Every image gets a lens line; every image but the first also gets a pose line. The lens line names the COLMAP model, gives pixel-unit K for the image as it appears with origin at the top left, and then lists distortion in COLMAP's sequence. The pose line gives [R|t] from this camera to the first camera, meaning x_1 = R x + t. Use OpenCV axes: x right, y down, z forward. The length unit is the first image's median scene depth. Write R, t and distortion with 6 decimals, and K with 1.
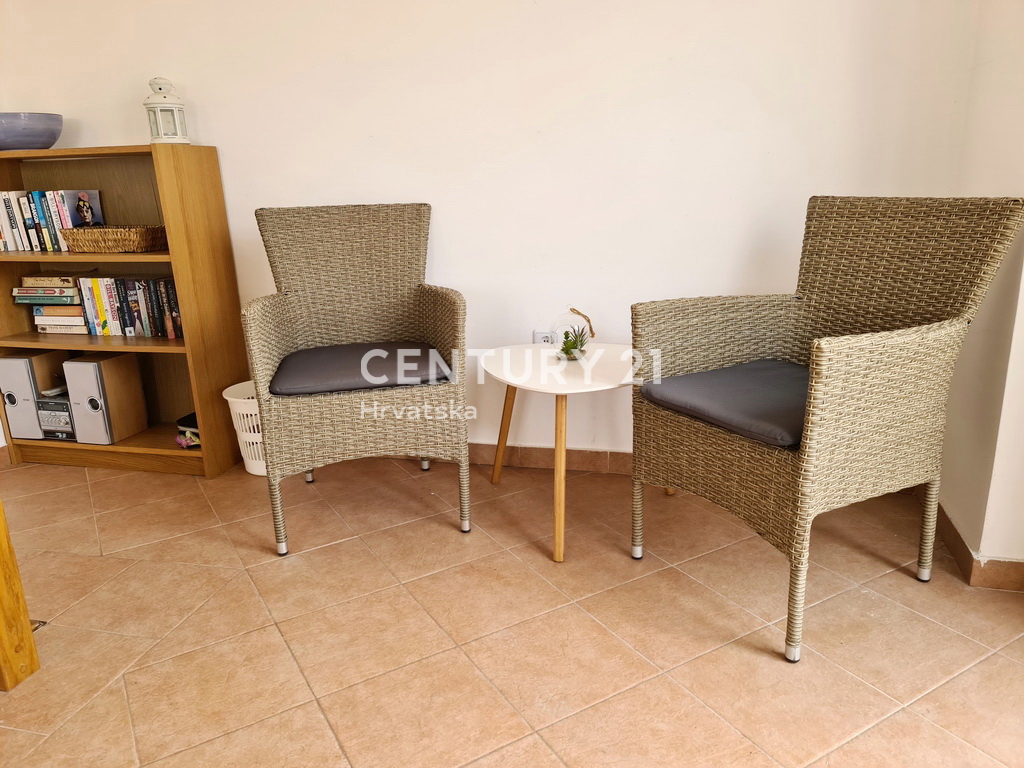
lens RADIAL K [[761.2, 0, 515.1], [0, 761.2, 387.1], [0, 0, 1]] dist [0.069530, -0.001011]
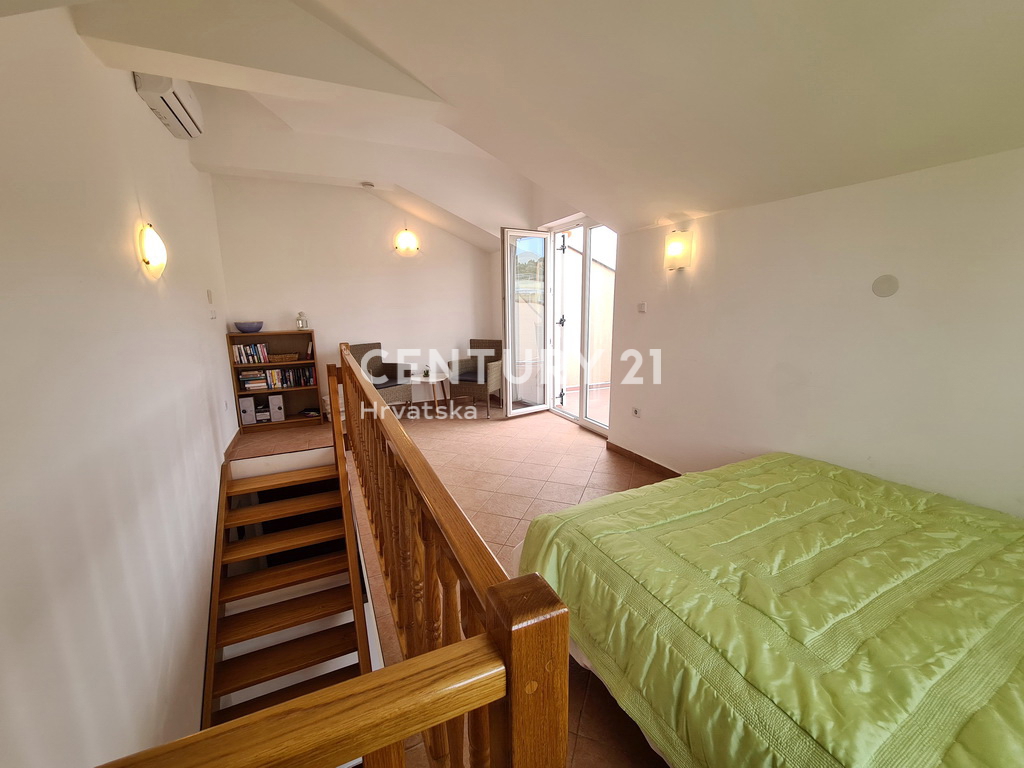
lens RADIAL K [[420.3, 0, 513.2], [0, 420.3, 383.6], [0, 0, 1]] dist [-0.000535, -0.002976]
pose [[0.744800, -0.102696, 0.659338, -0.947402], [0.165020, 0.985742, -0.032874, 0.137229], [-0.646562, 0.133289, 0.751127, -0.942998]]
